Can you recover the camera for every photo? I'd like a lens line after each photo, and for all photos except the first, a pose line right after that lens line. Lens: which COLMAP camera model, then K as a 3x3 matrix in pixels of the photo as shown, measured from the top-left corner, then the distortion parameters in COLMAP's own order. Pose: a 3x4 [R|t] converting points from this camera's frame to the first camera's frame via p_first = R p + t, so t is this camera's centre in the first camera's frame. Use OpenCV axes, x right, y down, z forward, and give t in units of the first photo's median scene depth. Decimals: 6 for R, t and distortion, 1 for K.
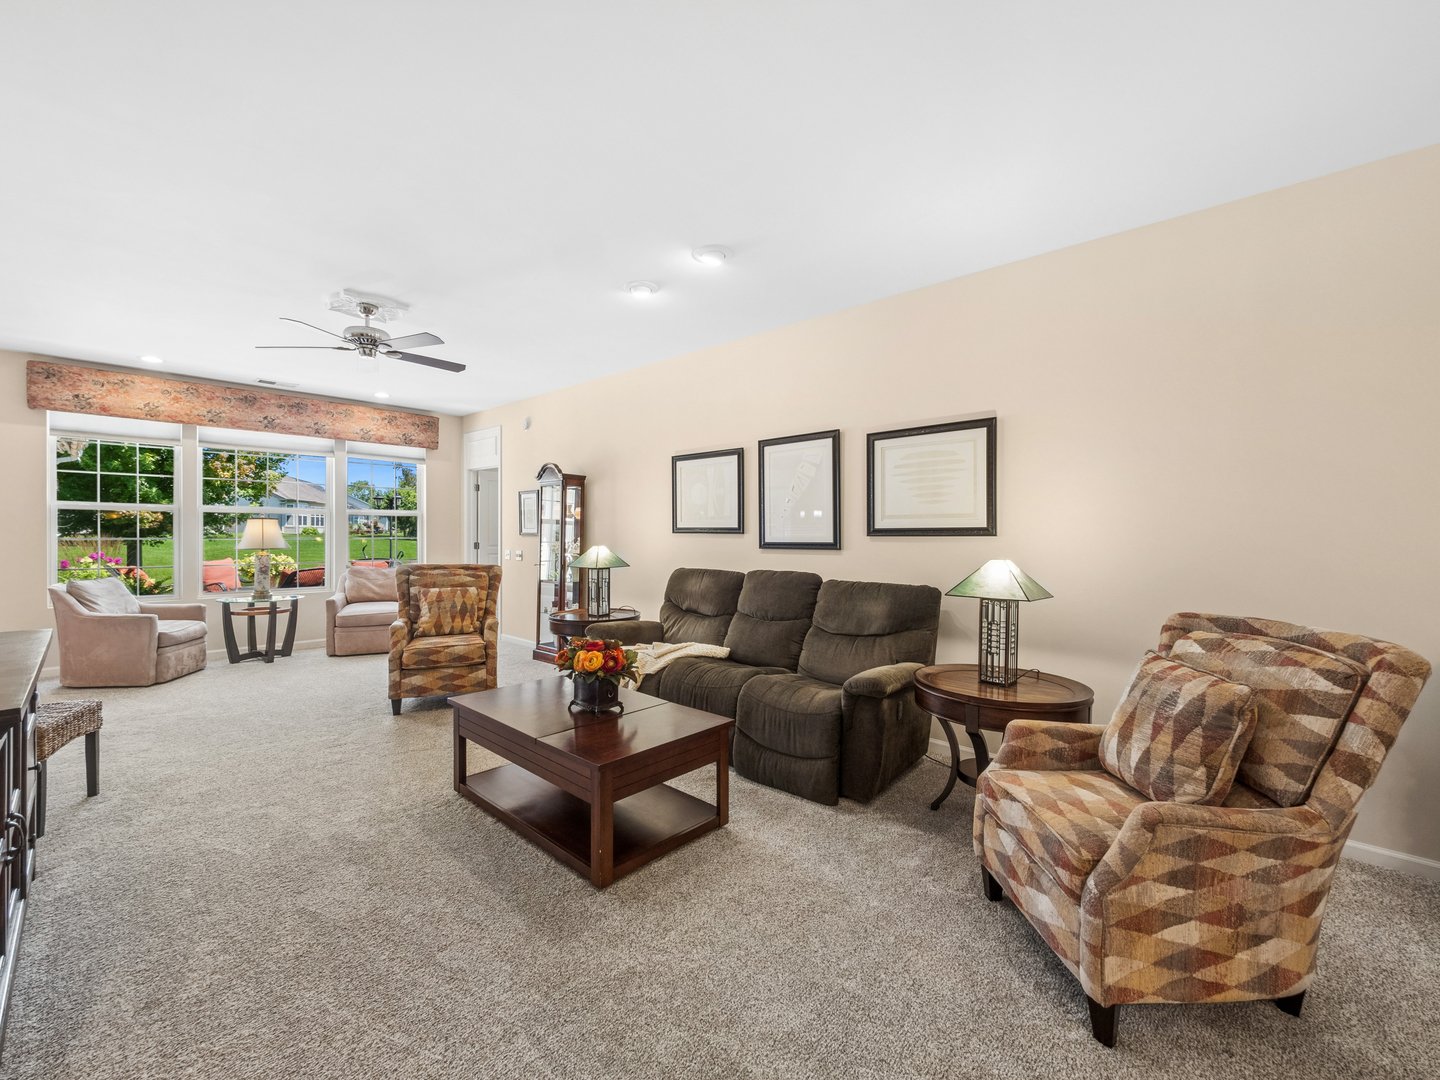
lens RADIAL K [[593.0, 0, 720.0], [0, 593.0, 540.0], [0, 0, 1]] dist [-0.002170, -0.000197]
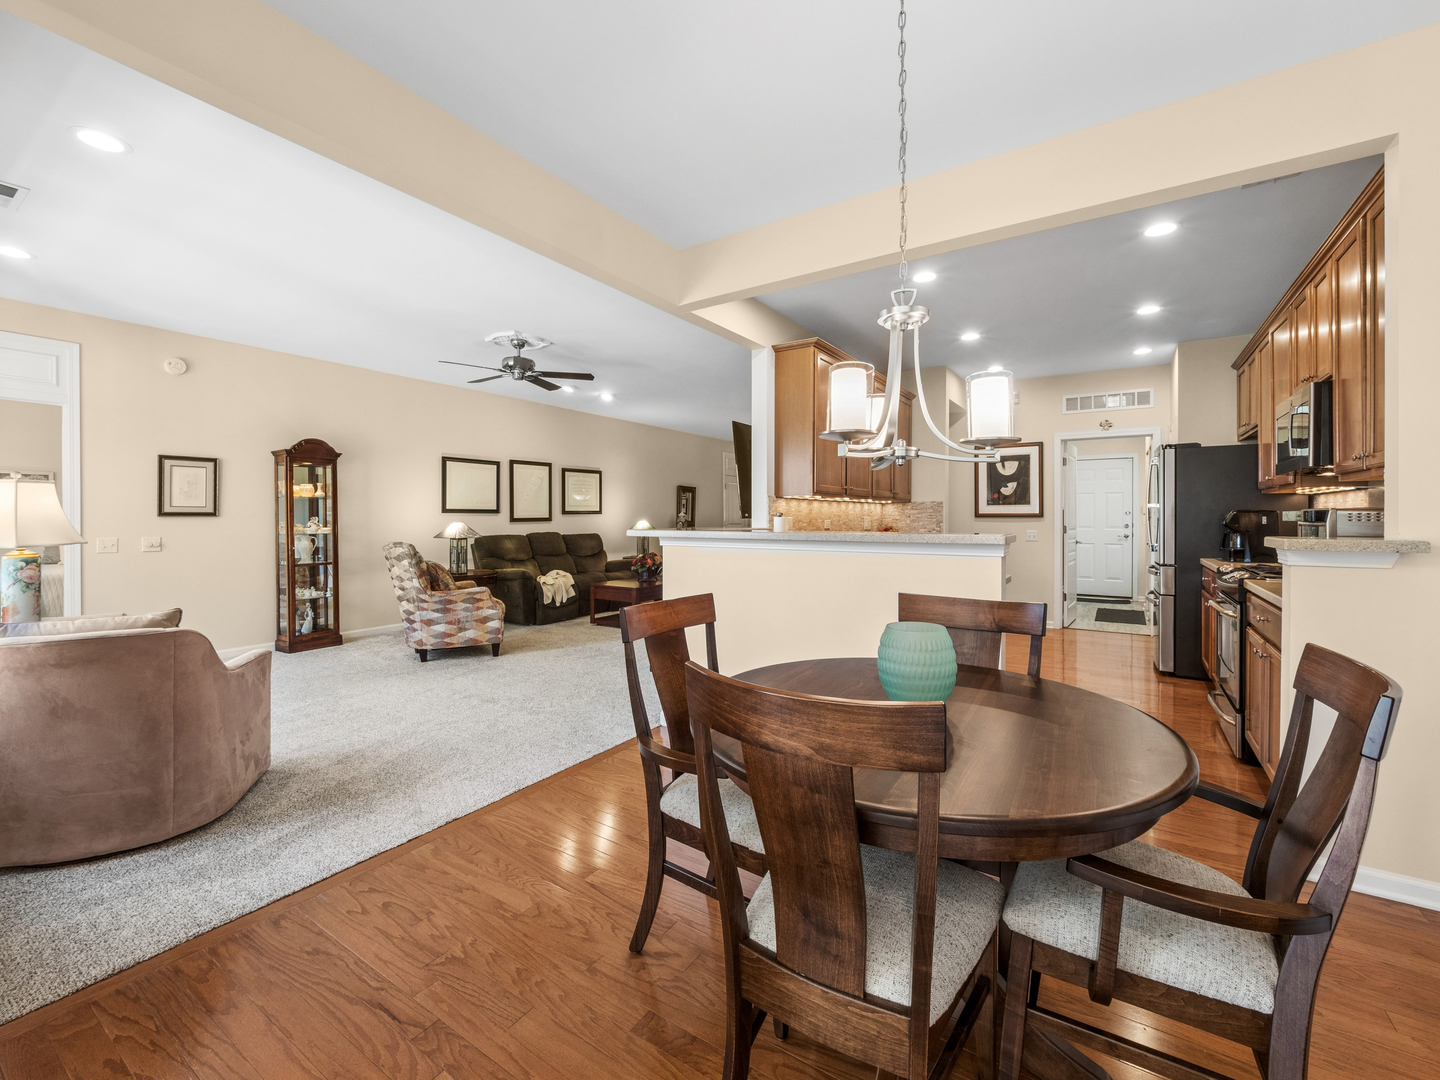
lens RADIAL K [[610.6, 0, 726.3], [0, 610.6, 524.4], [0, 0, 1]] dist [-0.010582, -0.000268]
pose [[-0.172401, -0.022269, 0.984775, -1.885996], [0.002359, 0.999732, 0.023021, -0.018529], [-0.985024, 0.006292, -0.172303, 0.719452]]
